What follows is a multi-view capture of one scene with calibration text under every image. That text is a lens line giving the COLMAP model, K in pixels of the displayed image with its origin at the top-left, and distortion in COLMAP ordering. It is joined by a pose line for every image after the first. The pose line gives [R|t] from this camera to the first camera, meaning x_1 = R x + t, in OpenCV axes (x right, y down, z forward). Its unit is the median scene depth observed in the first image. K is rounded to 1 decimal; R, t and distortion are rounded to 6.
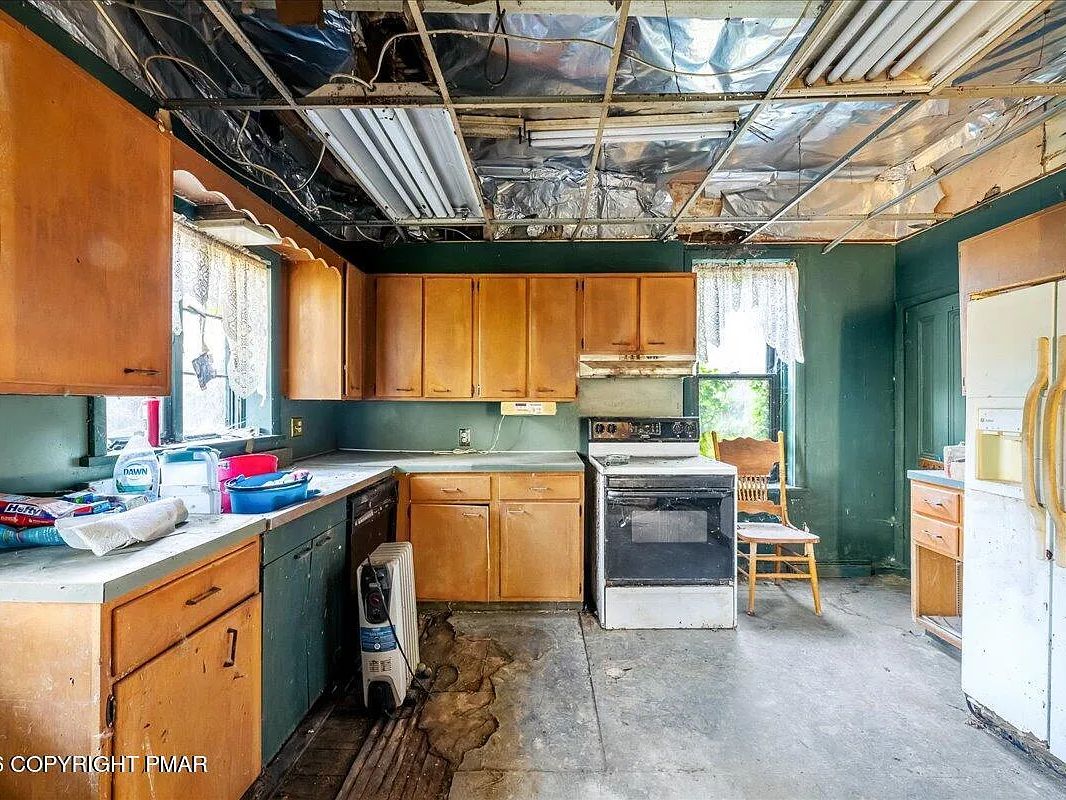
lens RADIAL K [[485.7, 0, 534.6], [0, 485.7, 402.8], [0, 0, 1]] dist [0.003780, -0.000657]
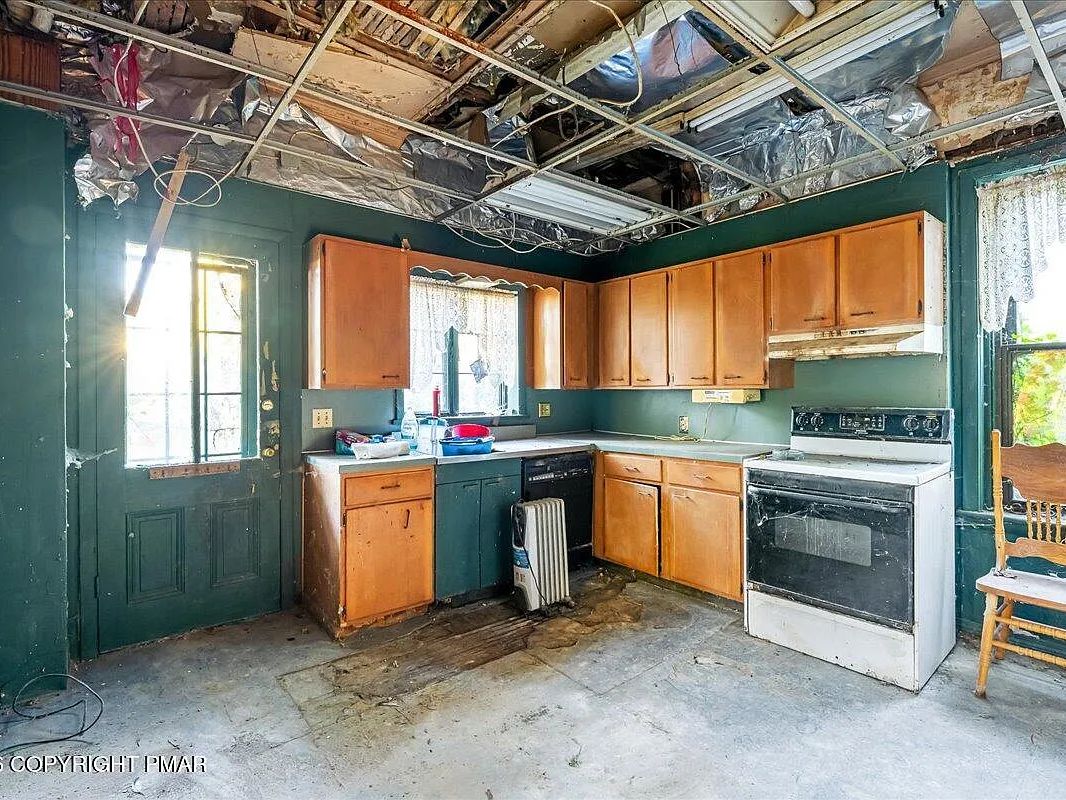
lens RADIAL K [[624.0, 0, 534.8], [0, 624.0, 394.0], [0, 0, 1]] dist [-0.001142, 0.001582]
pose [[0.596877, -0.001556, -0.802331, 0.835735], [0.006063, 0.999978, 0.002572, 0.002235], [0.802310, -0.006399, 0.596874, -0.033272]]
